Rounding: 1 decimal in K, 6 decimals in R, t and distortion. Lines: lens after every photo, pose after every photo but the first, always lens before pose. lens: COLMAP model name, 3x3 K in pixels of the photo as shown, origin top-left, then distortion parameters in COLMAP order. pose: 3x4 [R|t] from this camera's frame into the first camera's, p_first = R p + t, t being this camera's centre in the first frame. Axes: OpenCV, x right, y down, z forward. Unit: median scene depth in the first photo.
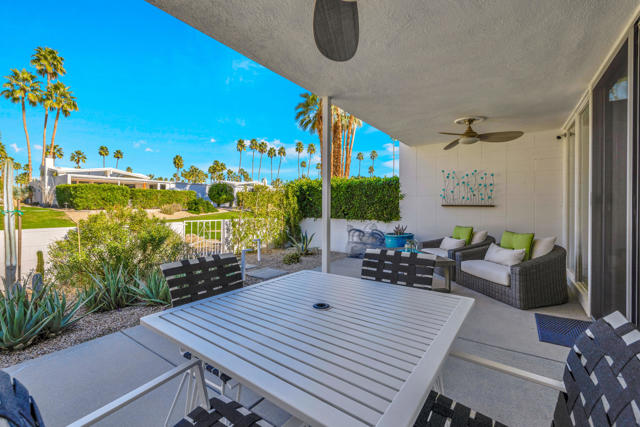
lens RADIAL K [[278.3, 0, 317.9], [0, 278.3, 203.1], [0, 0, 1]] dist [0.008487, -0.001036]
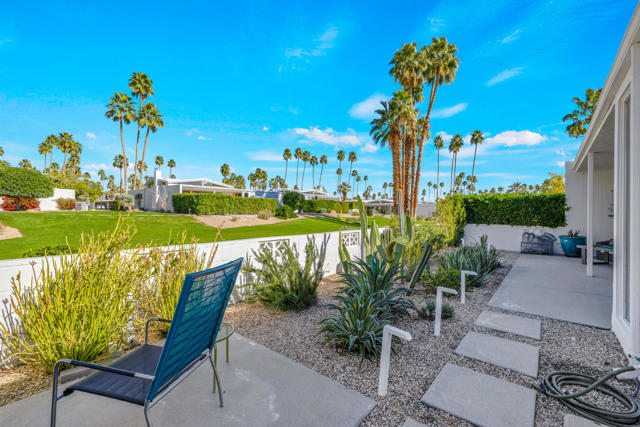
lens RADIAL K [[278.3, 0, 320.8], [0, 278.3, 209.8], [0, 0, 1]] dist [0.008487, -0.001036]
pose [[0.996920, 0.006496, -0.078151, -0.167571], [-0.006339, 0.999977, 0.002254, -0.002841], [0.078164, -0.001751, 0.996939, -0.092906]]
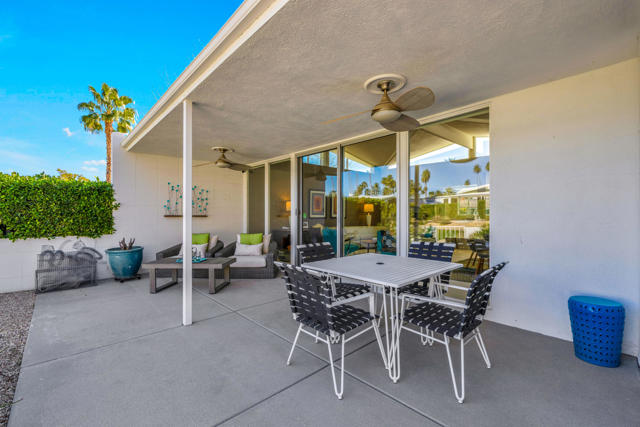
lens RADIAL K [[278.3, 0, 310.1], [0, 278.3, 211.3], [0, 0, 1]] dist [0.008487, -0.001036]
pose [[0.220136, 0.006788, 0.975446, -0.090290], [-0.006874, 0.999962, -0.005408, -0.001246], [-0.975445, -0.005514, 0.220174, 0.047322]]
